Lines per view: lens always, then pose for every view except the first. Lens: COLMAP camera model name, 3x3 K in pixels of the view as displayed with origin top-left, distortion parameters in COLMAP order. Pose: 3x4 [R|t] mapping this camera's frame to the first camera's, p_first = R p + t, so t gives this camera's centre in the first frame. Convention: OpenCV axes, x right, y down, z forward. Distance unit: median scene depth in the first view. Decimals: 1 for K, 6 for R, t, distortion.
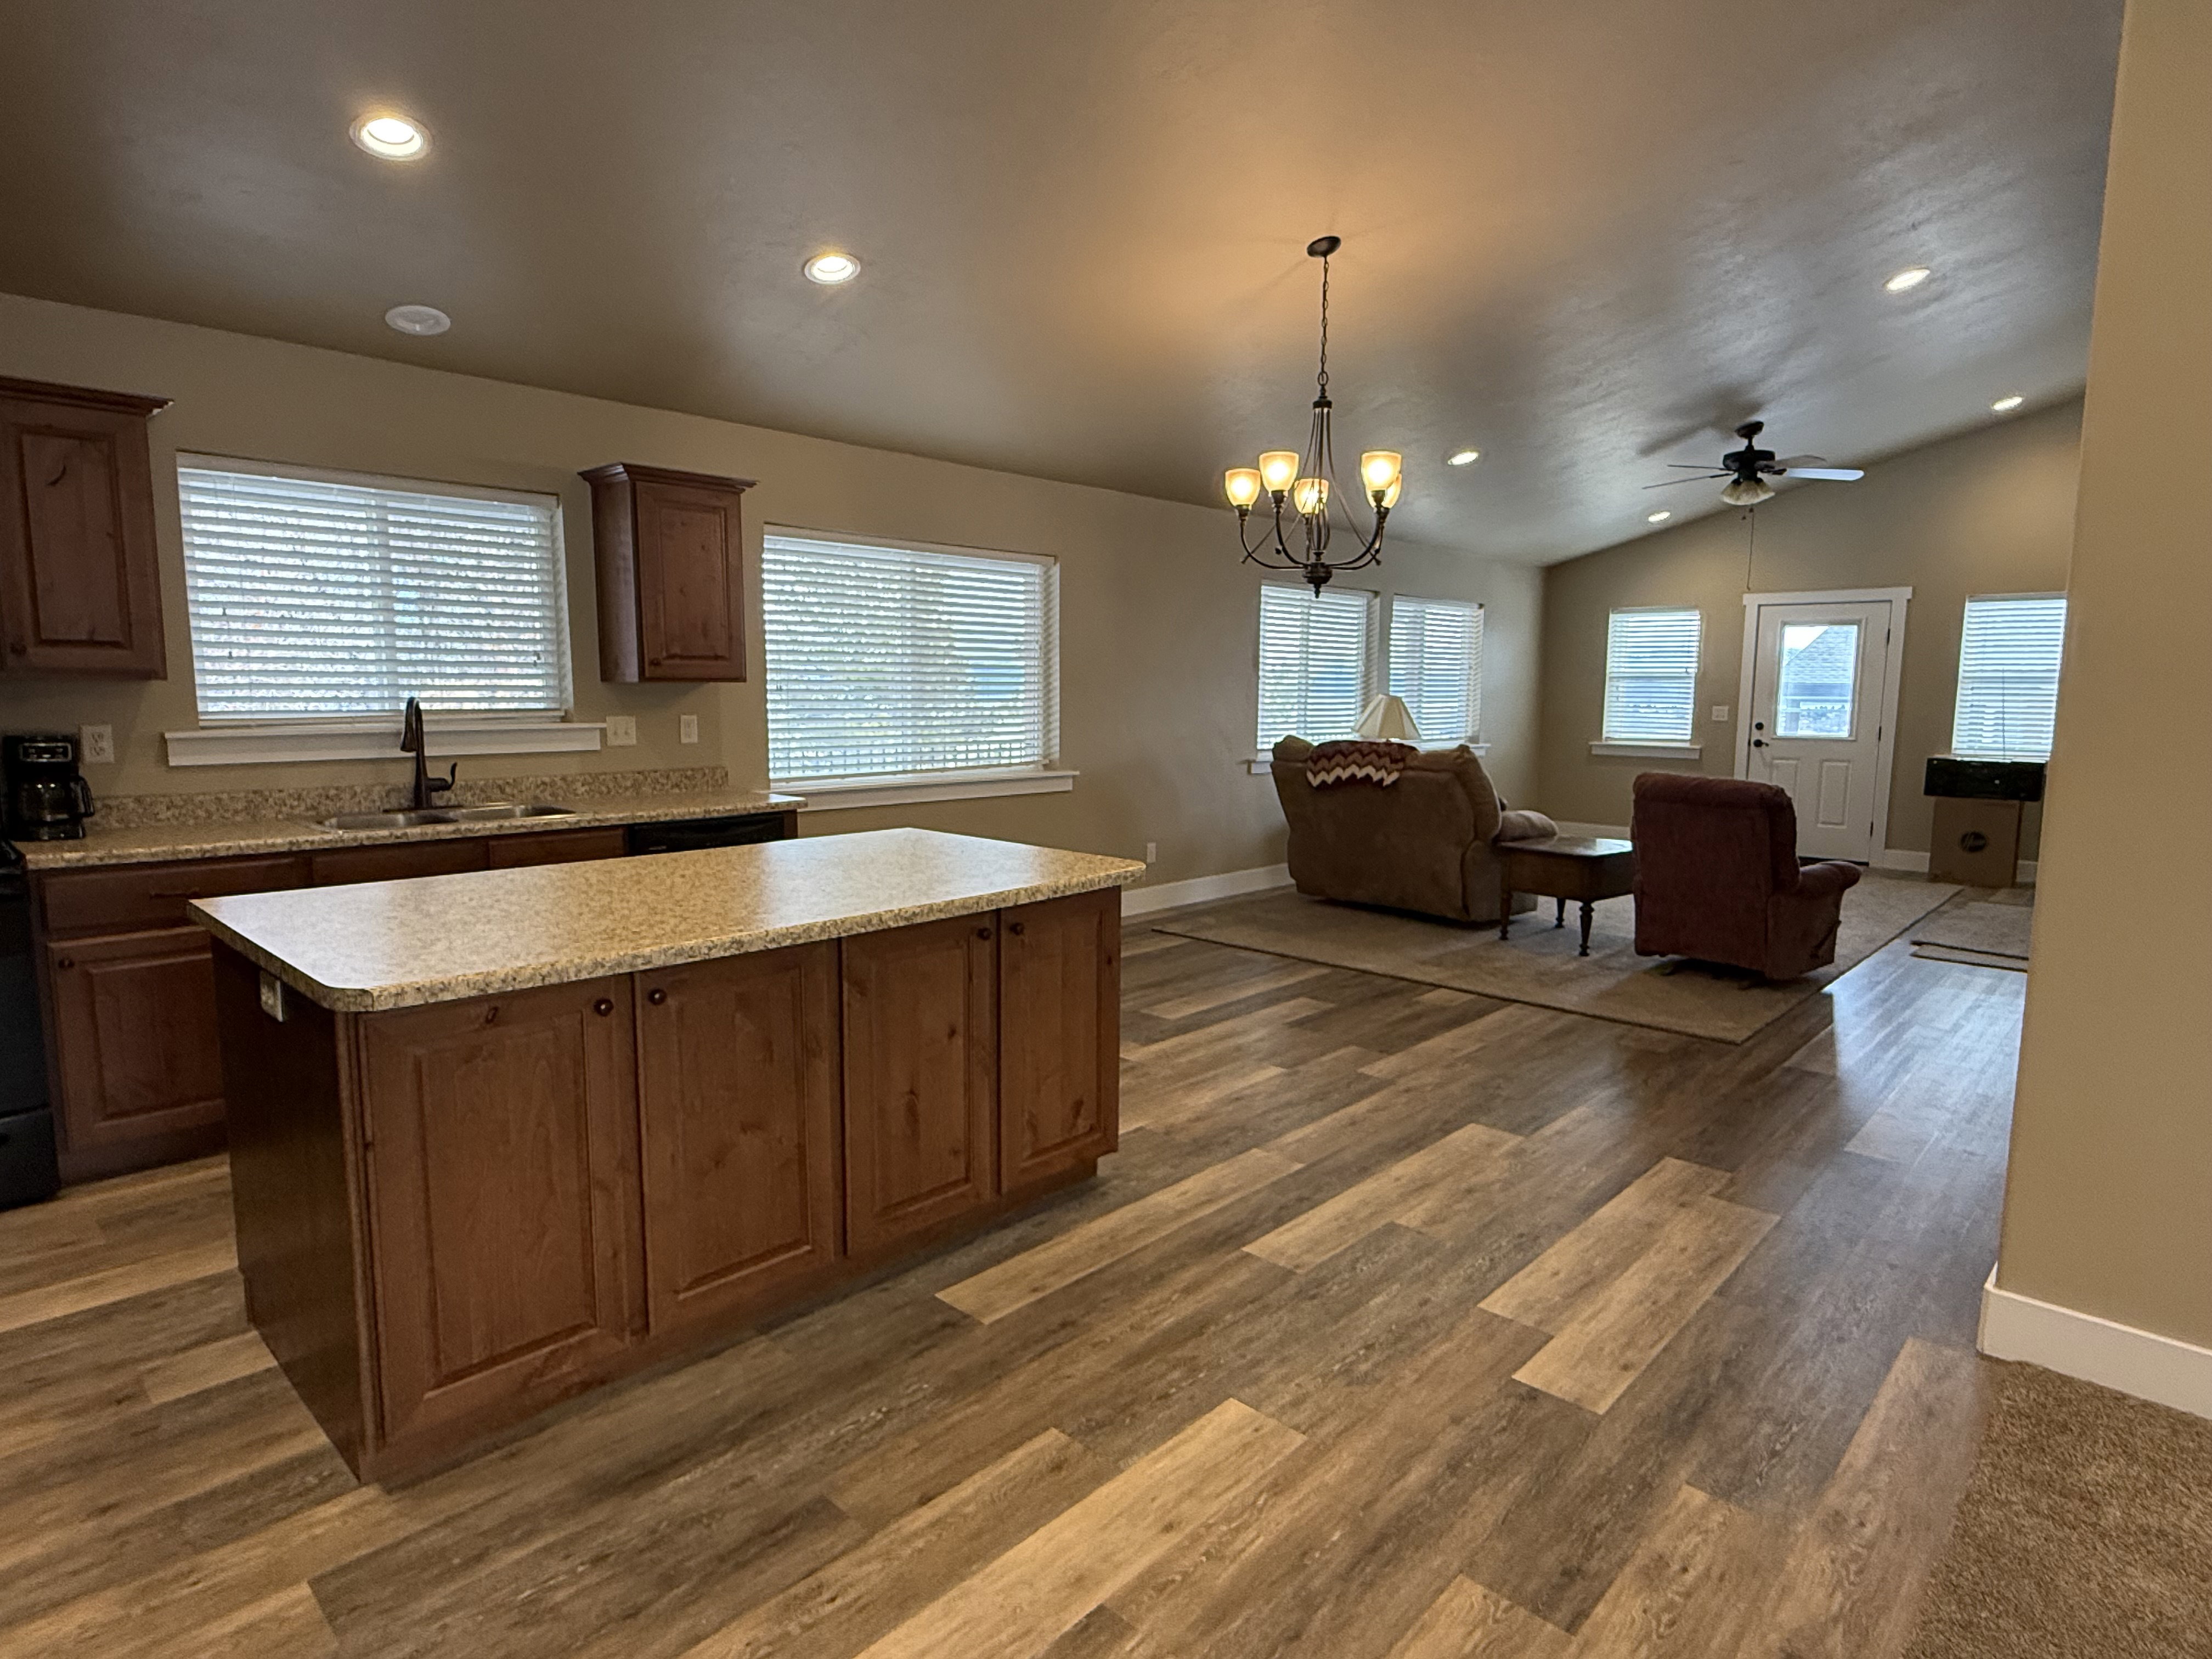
lens RADIAL K [[1210.2, 0, 1106.0], [0, 1210.2, 829.5], [0, 0, 1]] dist [0.002696, 0.001288]
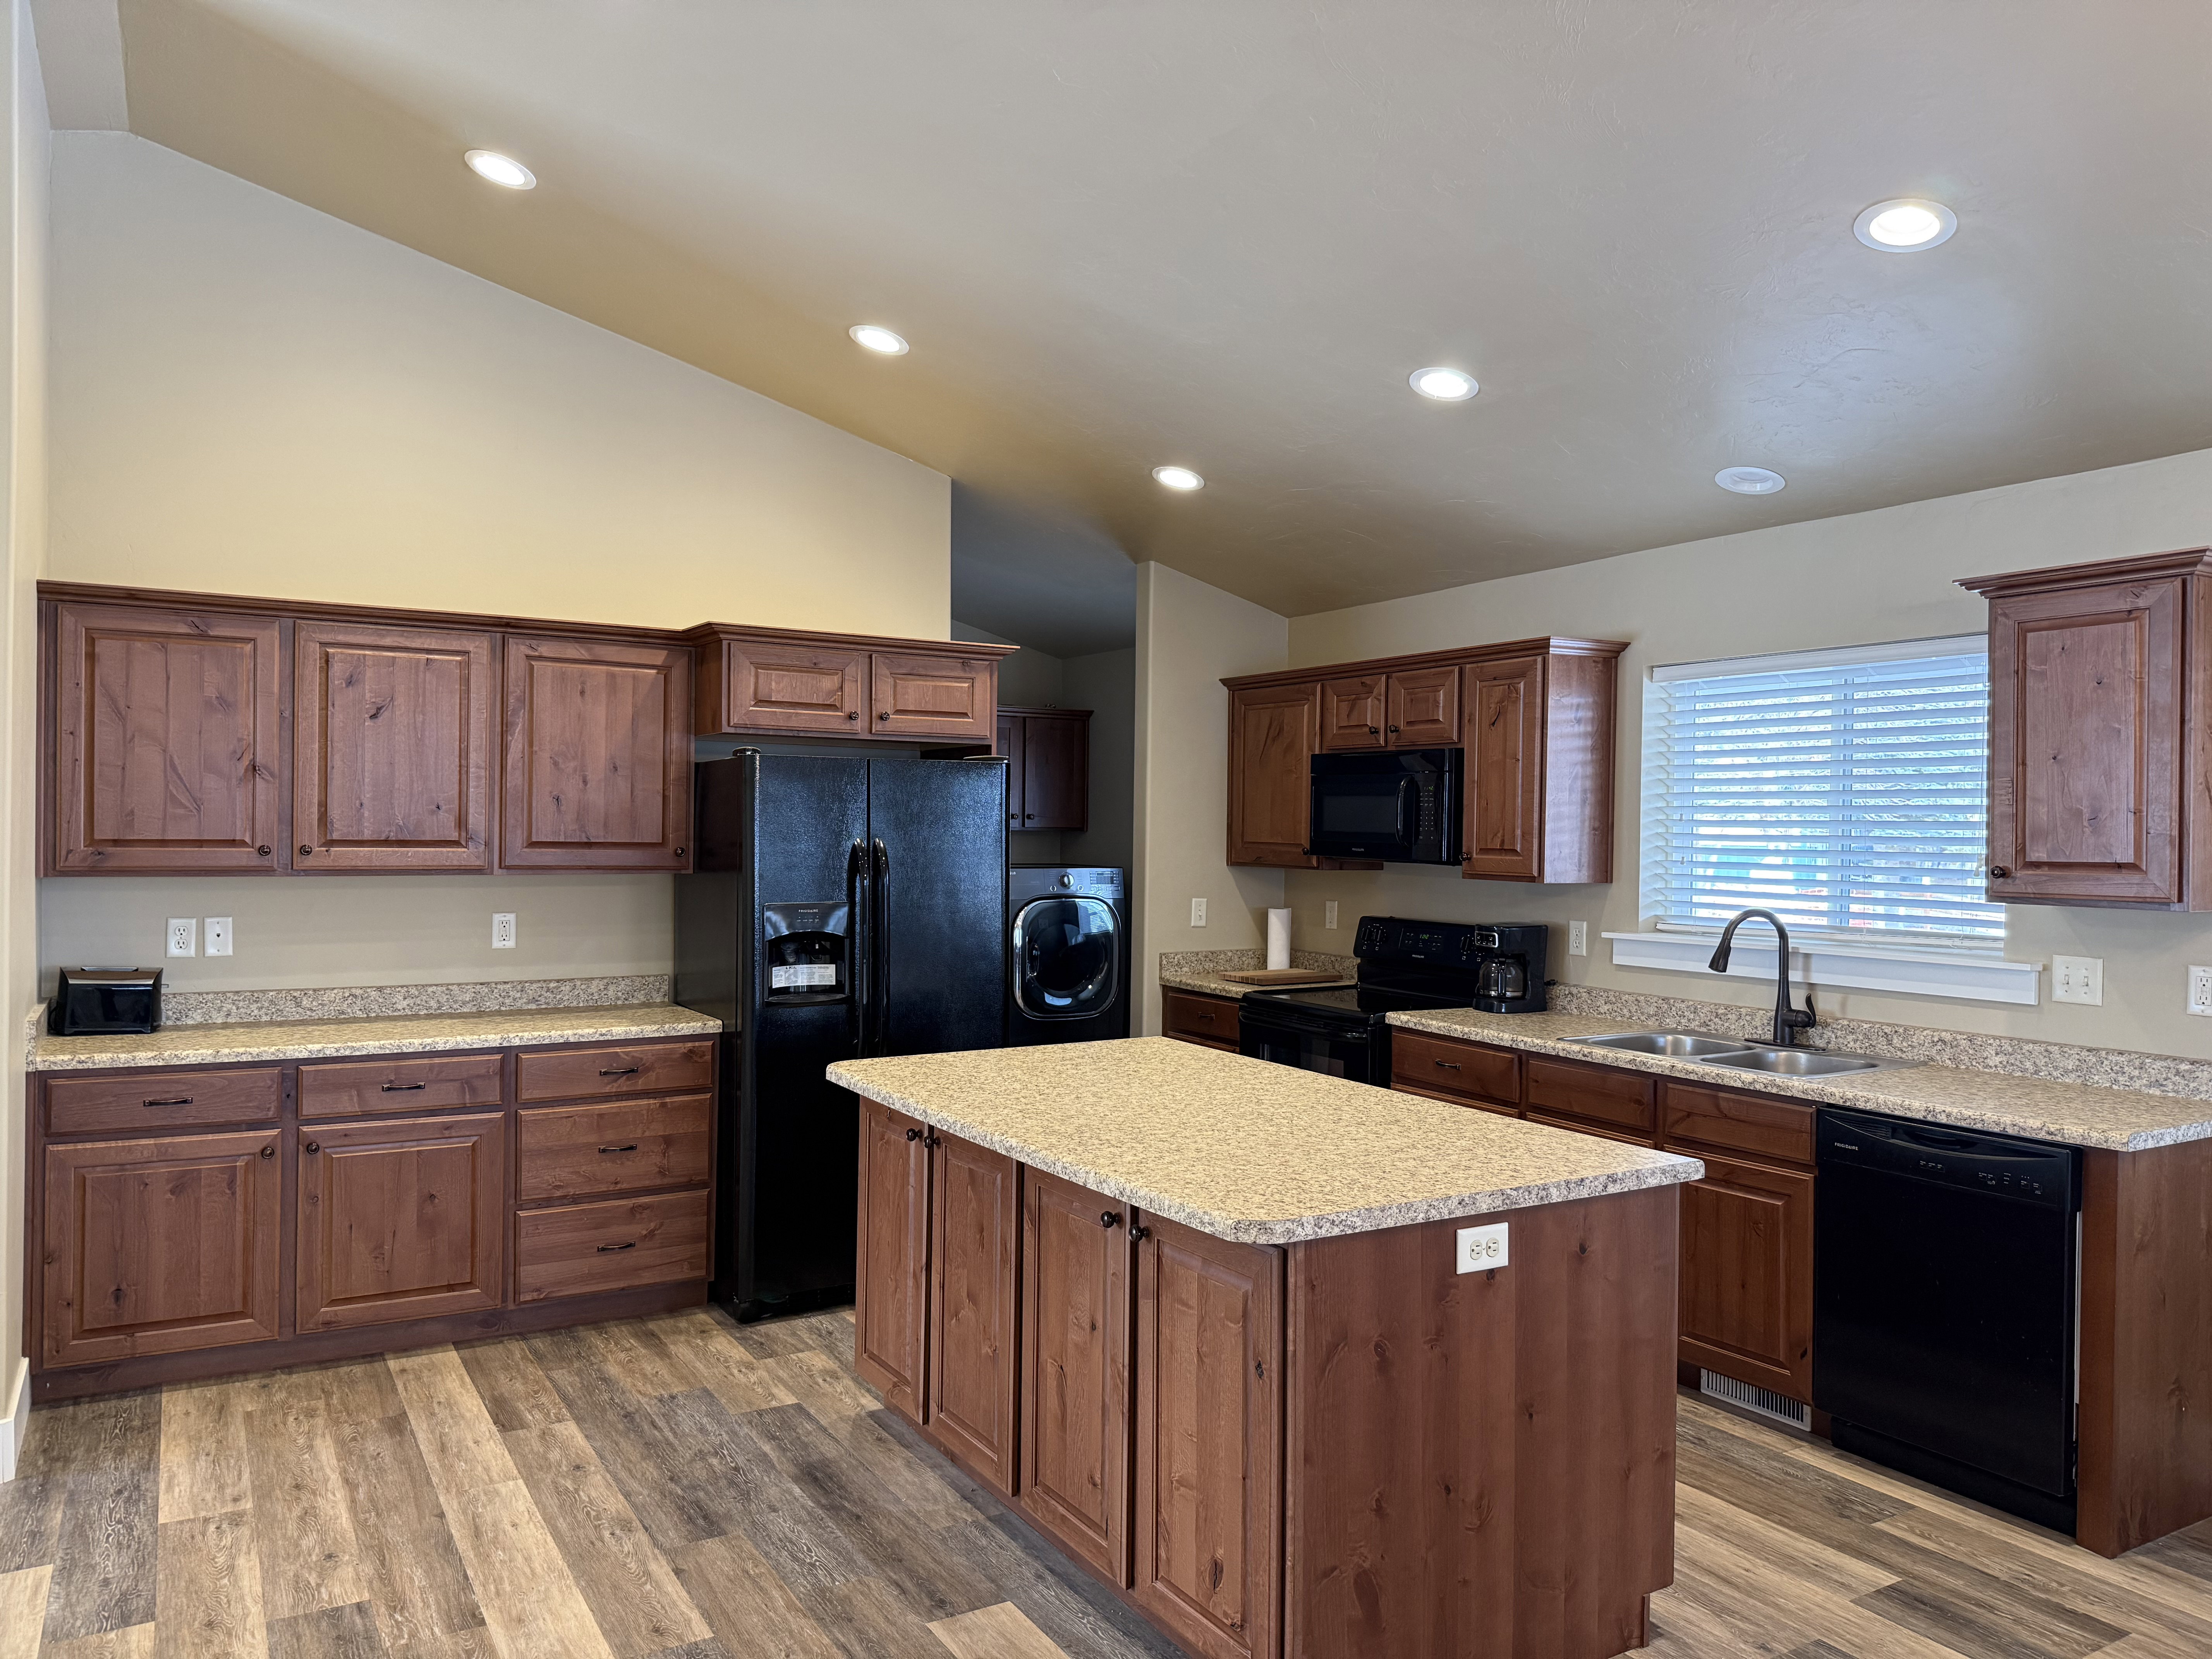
lens RADIAL K [[1606.3, 0, 1106.0], [0, 1606.3, 829.5], [0, 0, 1]] dist [0.004414, -0.002151]
pose [[-0.284755, -0.010409, -0.958544, 1.086399], [-0.131871, 0.990860, 0.028415, -0.233657], [0.949486, 0.134495, -0.283525, 1.514876]]
